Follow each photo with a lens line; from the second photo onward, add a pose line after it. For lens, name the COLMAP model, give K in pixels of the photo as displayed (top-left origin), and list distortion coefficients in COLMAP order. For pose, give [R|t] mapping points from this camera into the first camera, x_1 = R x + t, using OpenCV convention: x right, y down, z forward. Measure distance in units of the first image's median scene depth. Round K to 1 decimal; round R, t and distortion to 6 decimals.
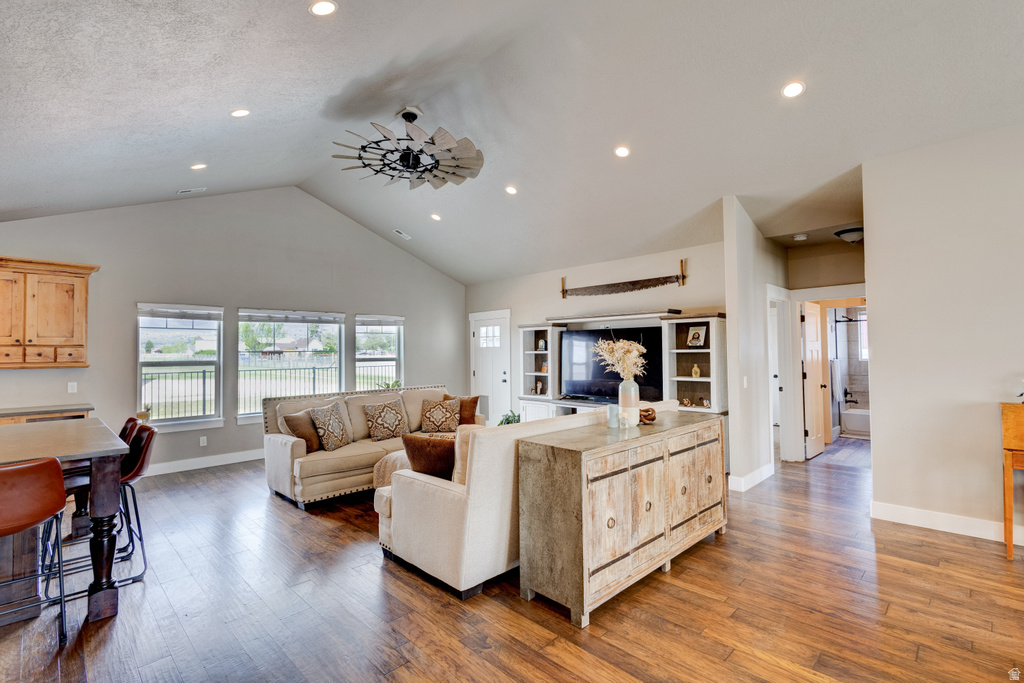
lens RADIAL K [[467.4, 0, 511.0], [0, 467.4, 339.8], [0, 0, 1]] dist [0.008424, -0.000210]
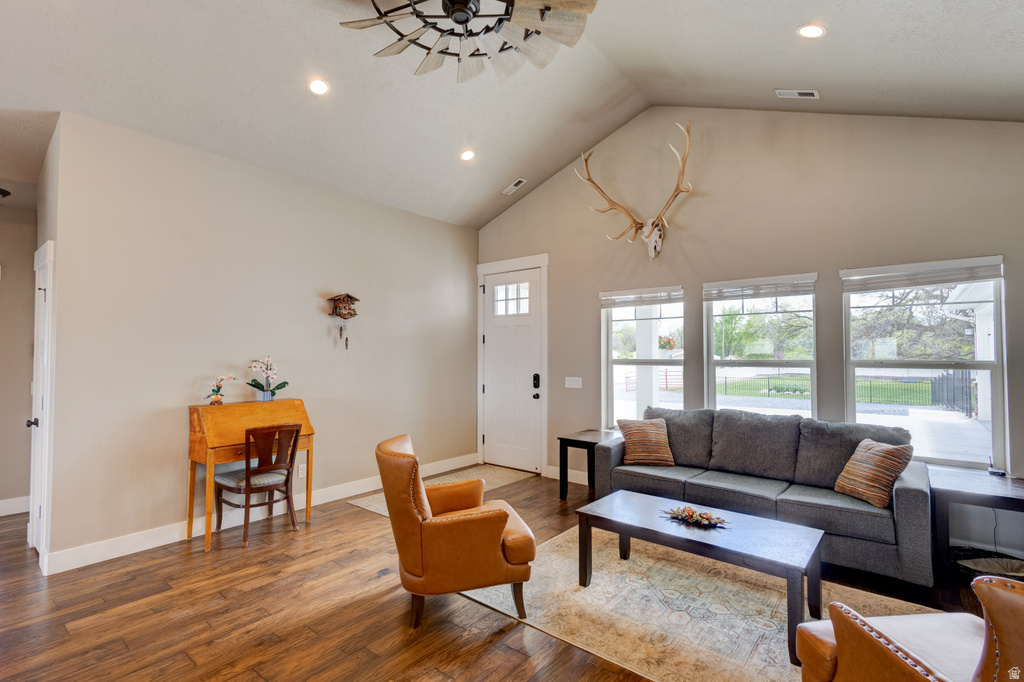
lens RADIAL K [[476.0, 0, 533.9], [0, 476.0, 339.7], [0, 0, 1]] dist [0.002454, -0.000122]
pose [[-0.109177, 0.037602, 0.993311, -0.069822], [-0.031014, 0.998669, -0.041214, 0.003282], [-0.993538, -0.035306, -0.107865, 0.223355]]
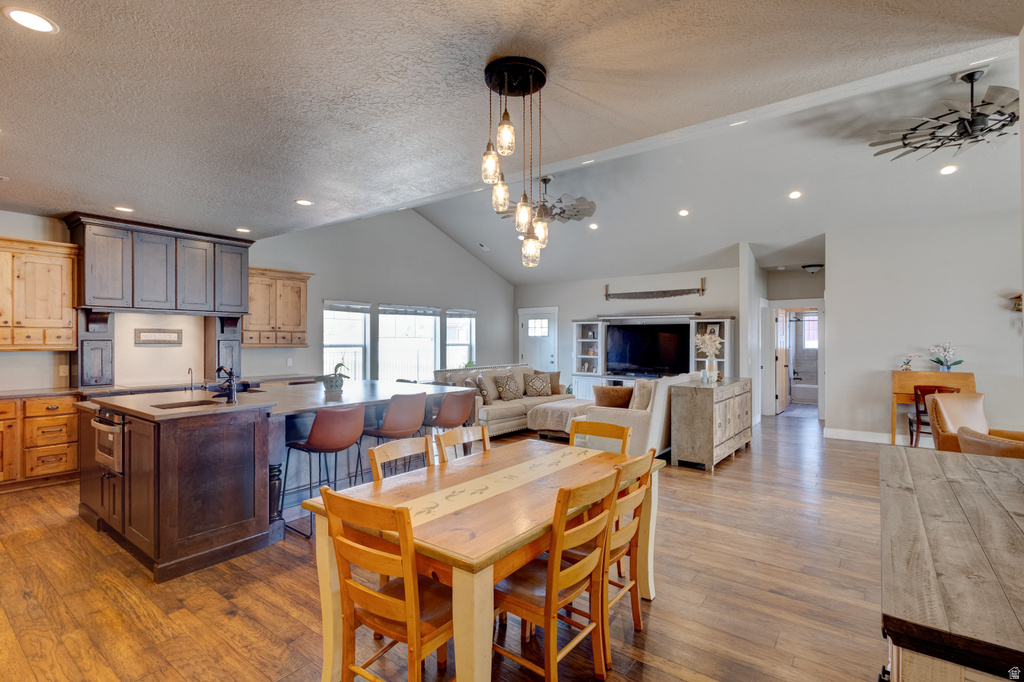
lens RADIAL K [[479.5, 0, 512.0], [0, 479.5, 341.0], [0, 0, 1]] dist [0.010083, 0.000227]
pose [[0.991161, 0.012126, 0.132112, -0.445581], [-0.015912, 0.999491, 0.027638, -0.008018], [-0.131710, -0.029496, 0.990849, -0.435044]]
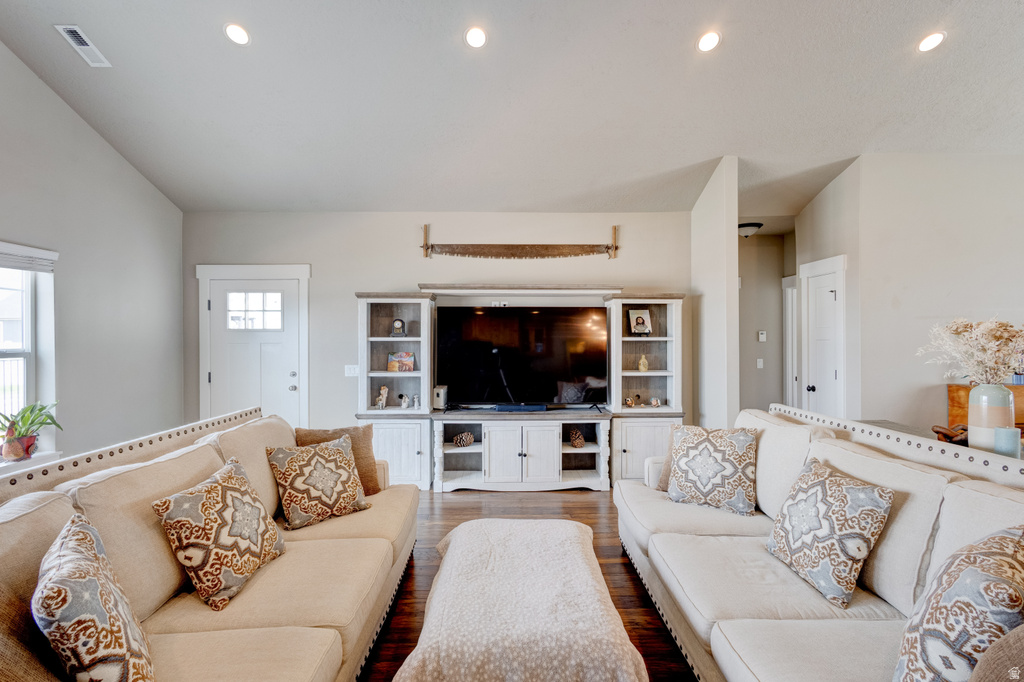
lens RADIAL K [[475.1, 0, 512.0], [0, 475.1, 341.0], [0, 0, 1]] dist [0.008363, 0.000245]
pose [[0.696235, 0.007267, 0.717777, -0.371613], [-0.024694, 0.999599, 0.013833, 0.021727], [-0.717389, -0.027356, 0.696136, 0.594252]]
